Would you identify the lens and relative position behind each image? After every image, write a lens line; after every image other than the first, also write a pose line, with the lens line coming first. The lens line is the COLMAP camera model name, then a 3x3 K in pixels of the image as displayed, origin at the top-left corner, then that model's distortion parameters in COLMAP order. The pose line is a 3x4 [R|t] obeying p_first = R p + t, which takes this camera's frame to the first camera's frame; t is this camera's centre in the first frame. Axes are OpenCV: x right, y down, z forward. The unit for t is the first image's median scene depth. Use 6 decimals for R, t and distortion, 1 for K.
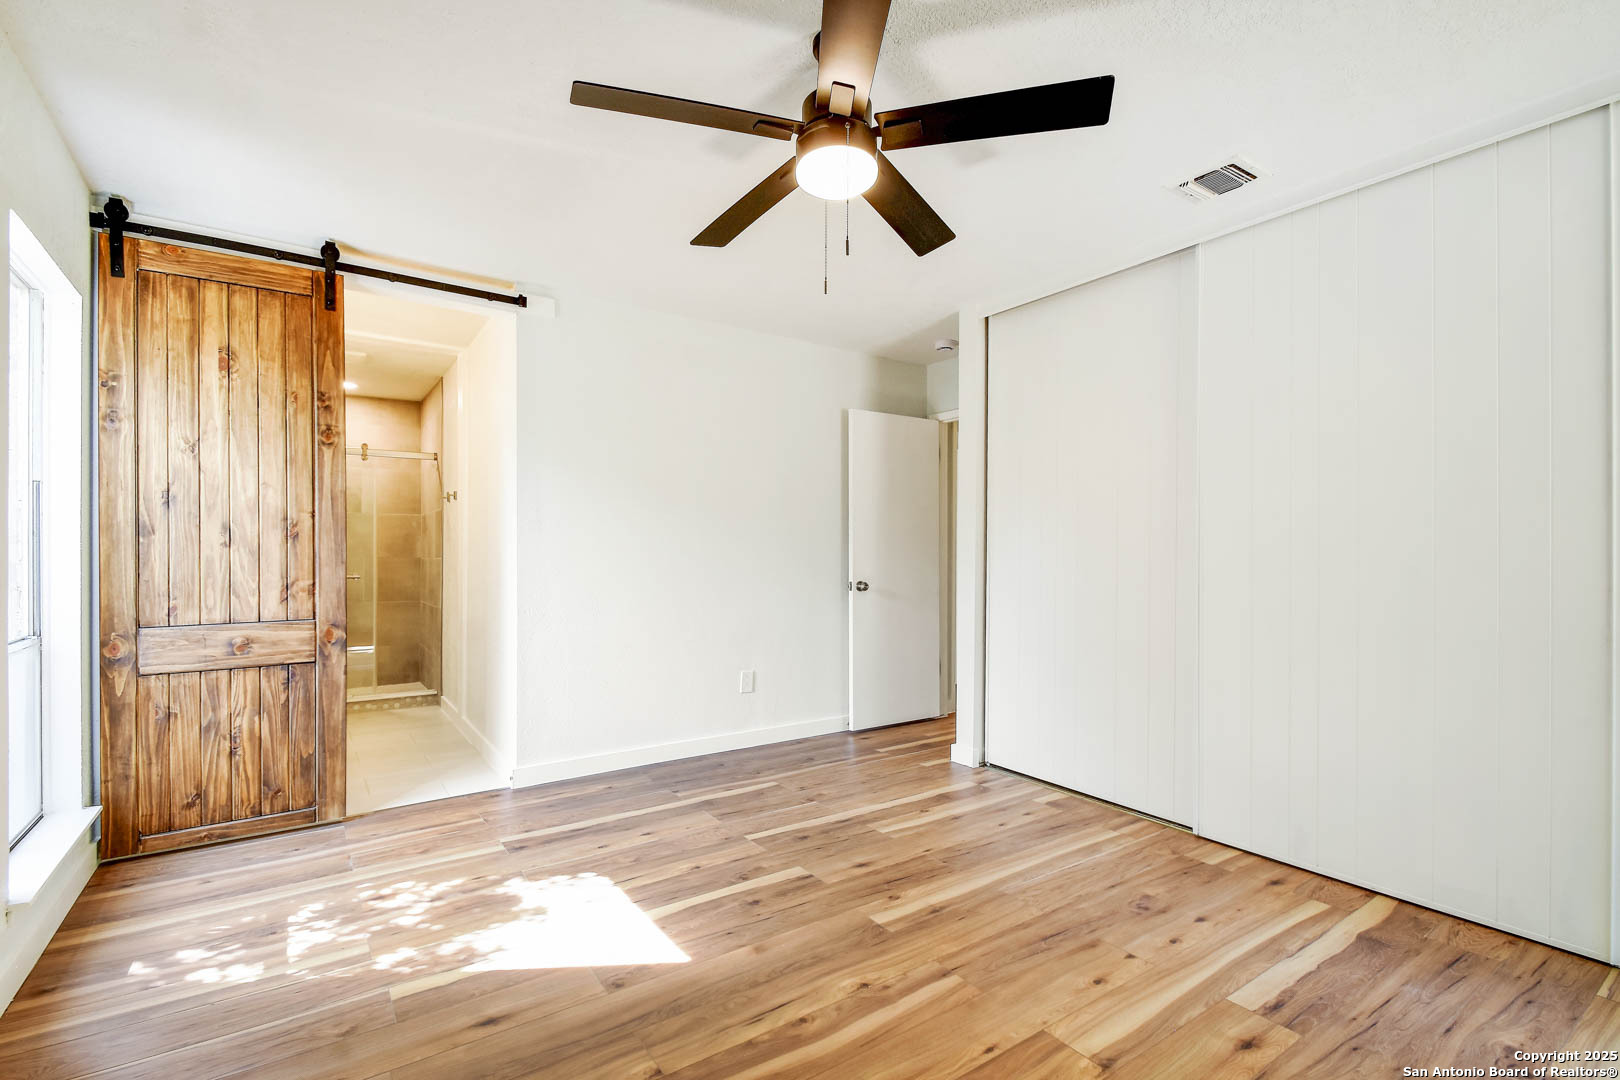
lens RADIAL K [[727.5, 0, 792.9], [0, 727.5, 562.5], [0, 0, 1]] dist [0.009741, -0.000471]
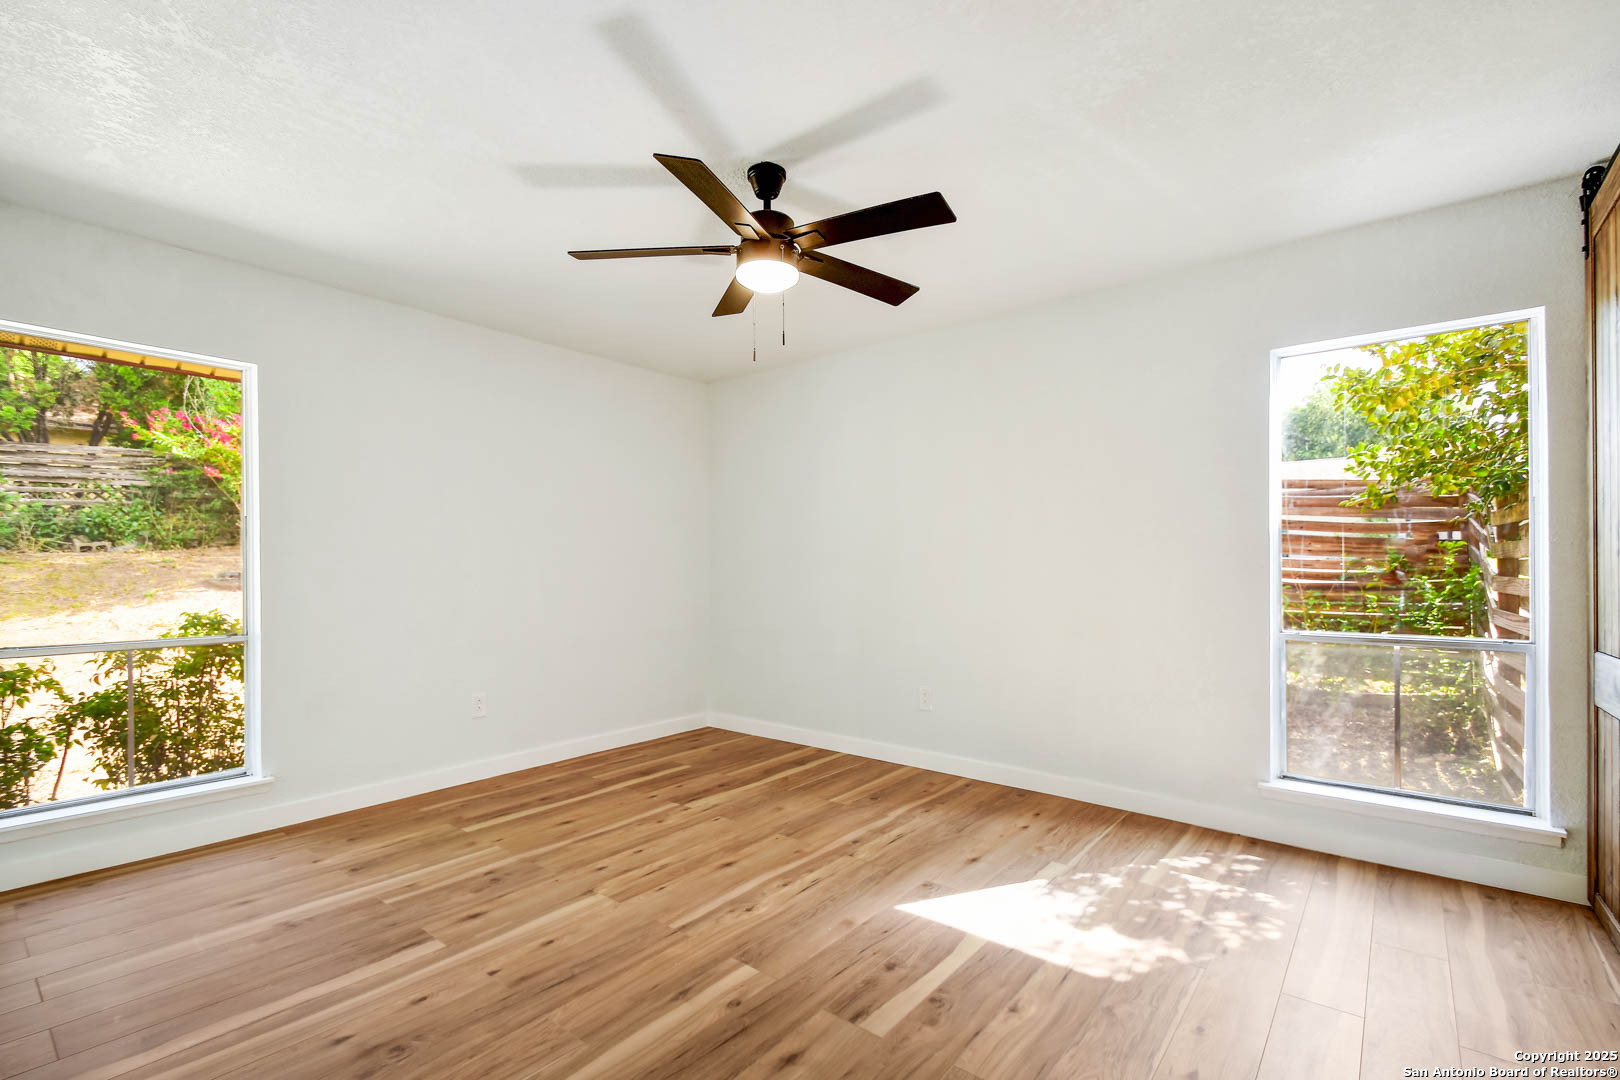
lens RADIAL K [[727.5, 0, 792.9], [0, 727.5, 562.5], [0, 0, 1]] dist [0.009741, -0.000471]
pose [[-0.961961, -0.001751, -0.273181, 0.321547], [-0.003084, 0.999985, 0.004452, -0.022589], [0.273169, 0.005125, -0.961952, 1.939735]]
